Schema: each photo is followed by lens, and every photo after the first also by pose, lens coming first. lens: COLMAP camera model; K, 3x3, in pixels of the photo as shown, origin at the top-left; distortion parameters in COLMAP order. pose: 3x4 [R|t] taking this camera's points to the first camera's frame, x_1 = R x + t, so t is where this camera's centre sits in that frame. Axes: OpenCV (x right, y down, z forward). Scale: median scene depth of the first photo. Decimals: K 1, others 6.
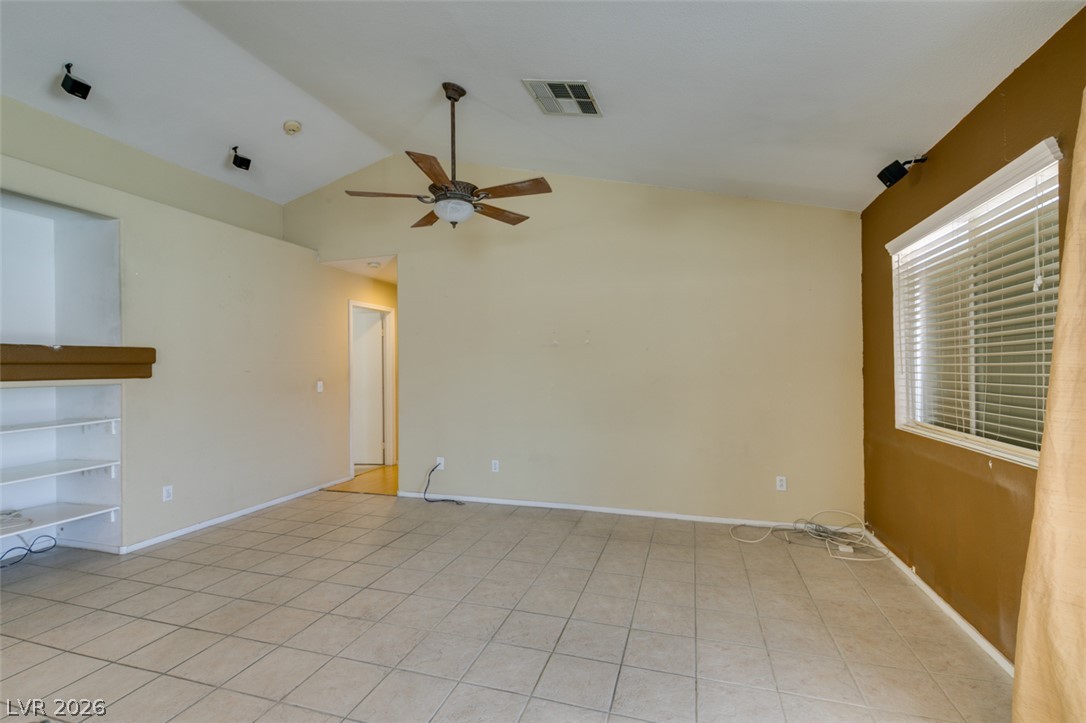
lens RADIAL K [[486.0, 0, 542.0], [0, 486.0, 365.3], [0, 0, 1]] dist [-0.000901, -0.000960]
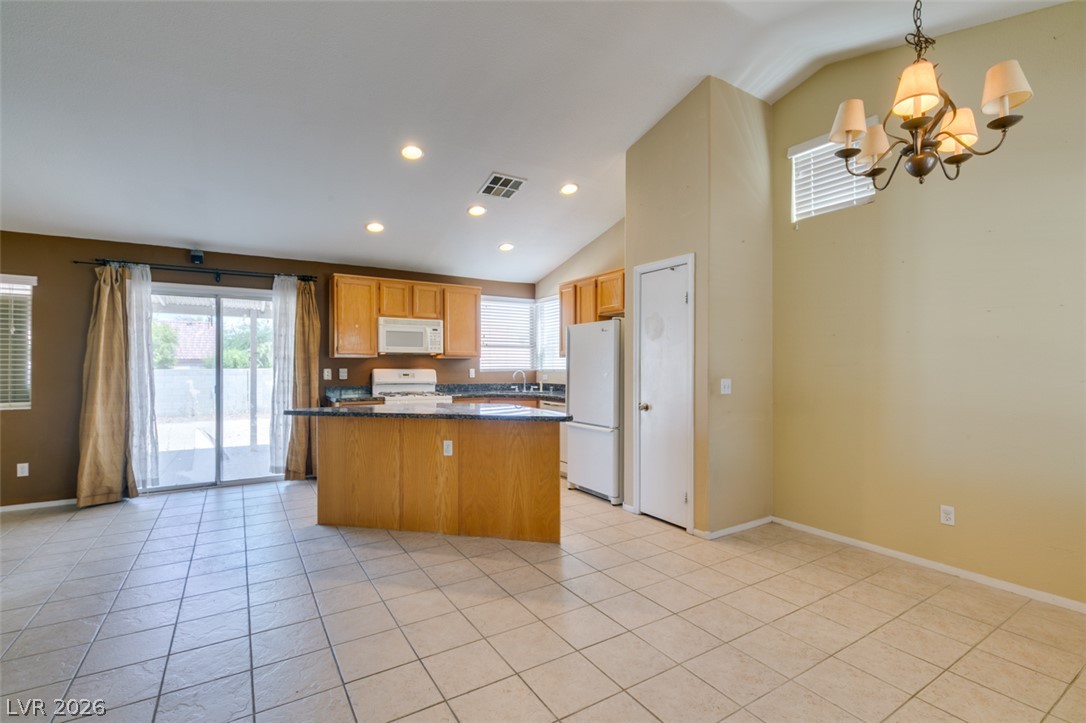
lens RADIAL K [[486.0, 0, 540.6], [0, 486.0, 366.5], [0, 0, 1]] dist [-0.000901, -0.000960]
pose [[-0.758562, 0.008920, 0.651539, -1.316516], [0.003575, 0.999948, -0.009527, 0.020600], [-0.651591, -0.004897, -0.758555, 0.604006]]
